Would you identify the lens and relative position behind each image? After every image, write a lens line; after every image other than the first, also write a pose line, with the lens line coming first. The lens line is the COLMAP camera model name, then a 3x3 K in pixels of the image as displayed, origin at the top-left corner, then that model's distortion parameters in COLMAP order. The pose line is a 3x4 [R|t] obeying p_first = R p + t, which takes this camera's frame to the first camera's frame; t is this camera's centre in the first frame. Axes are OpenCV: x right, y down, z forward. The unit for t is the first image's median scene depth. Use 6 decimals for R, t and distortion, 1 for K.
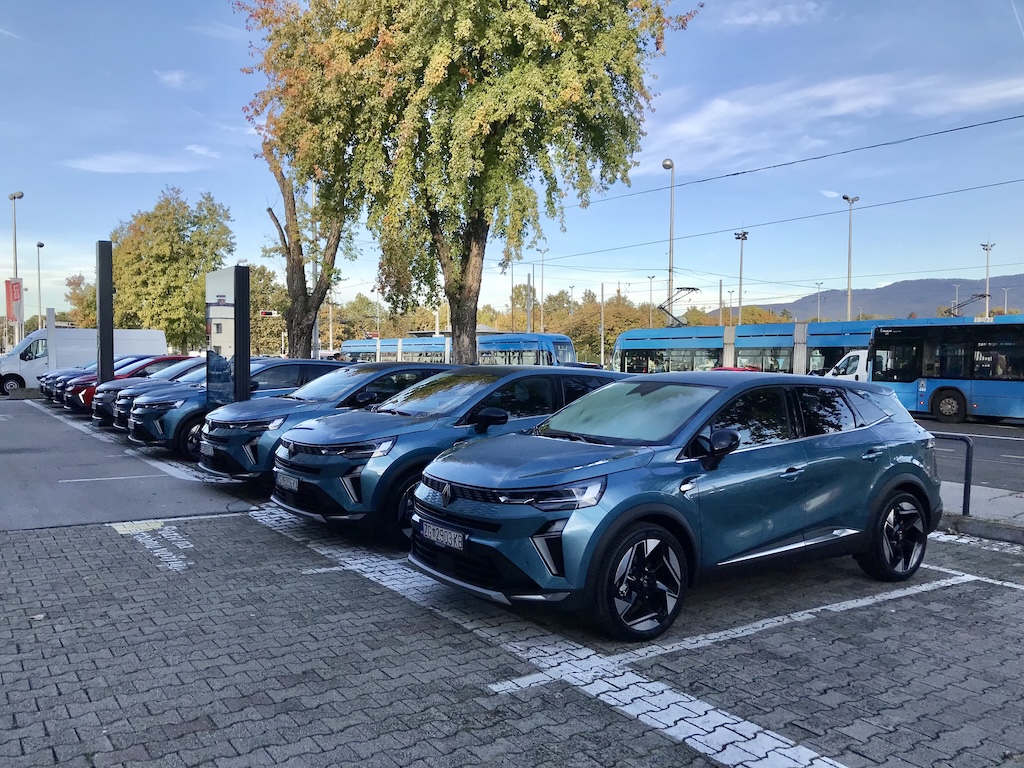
lens RADIAL K [[828.0, 0, 512.7], [0, 828.0, 381.1], [0, 0, 1]] dist [-0.002598, 0.016729]
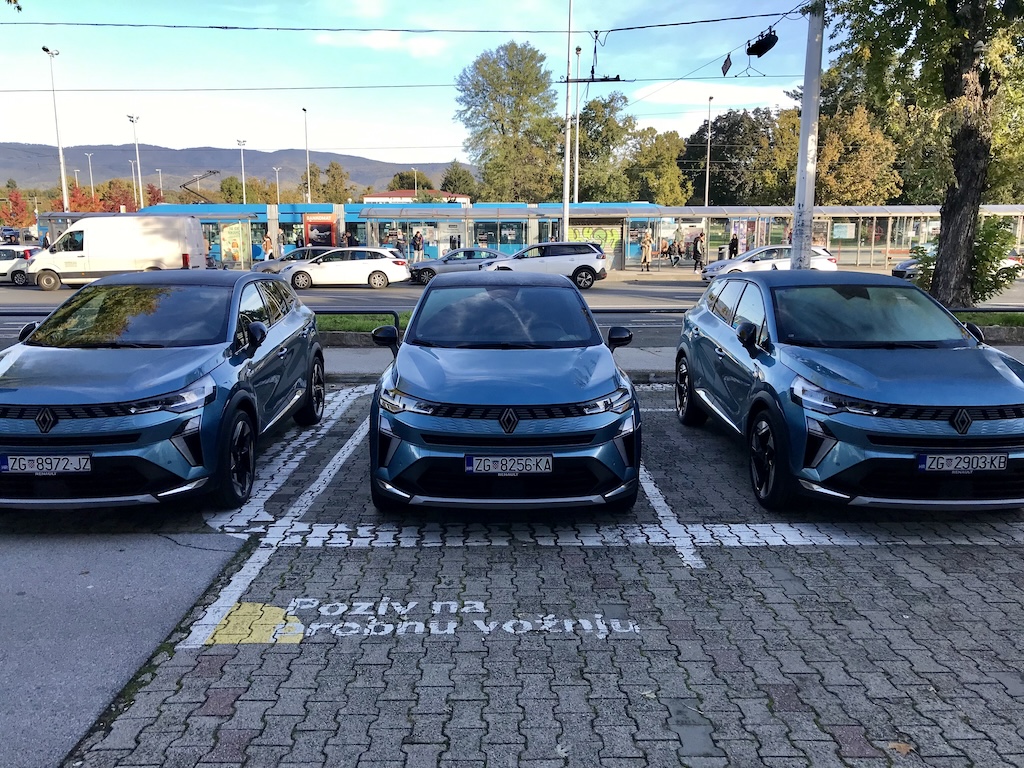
lens RADIAL K [[828.0, 0, 509.4], [0, 828.0, 383.3], [0, 0, 1]] dist [-0.002598, 0.016729]
pose [[0.578073, -0.160507, 0.800043, -0.844433], [0.034347, 0.984381, 0.172671, -0.063486], [-0.815262, -0.072337, 0.574557, 0.653548]]
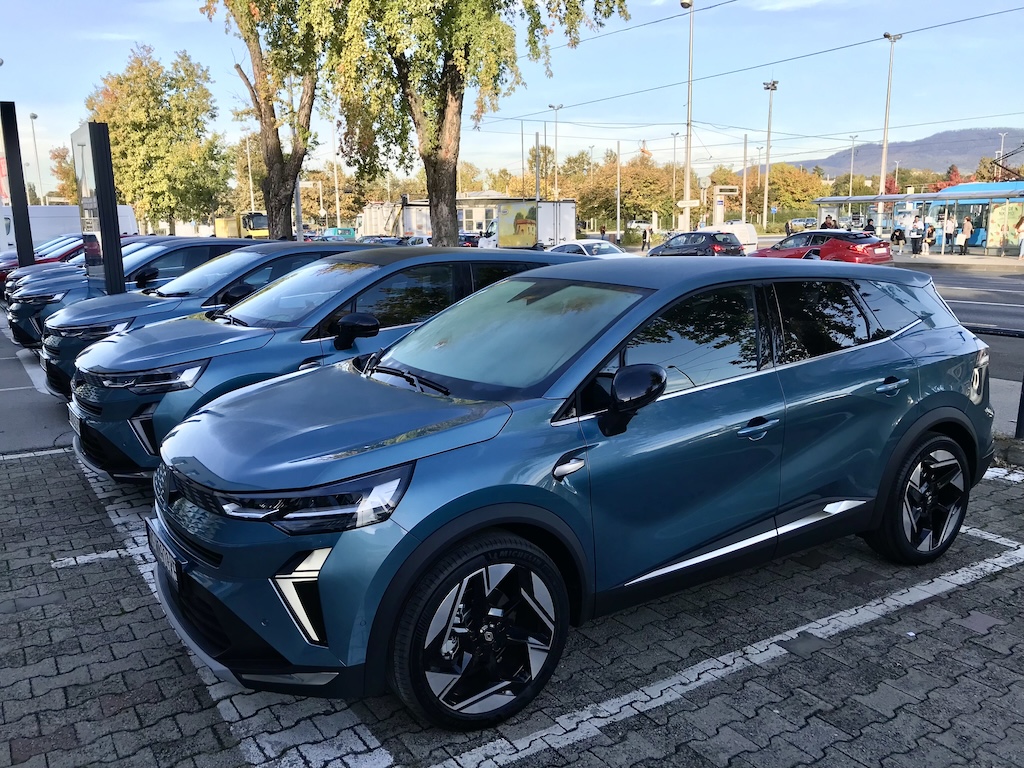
lens RADIAL K [[828.0, 0, 509.7], [0, 828.0, 388.2], [0, 0, 1]] dist [-0.002598, 0.016729]
pose [[0.999300, -0.017667, -0.032987, 0.140954], [0.022913, 0.985837, 0.166134, -0.019865], [0.029584, -0.166773, 0.985551, 0.318400]]
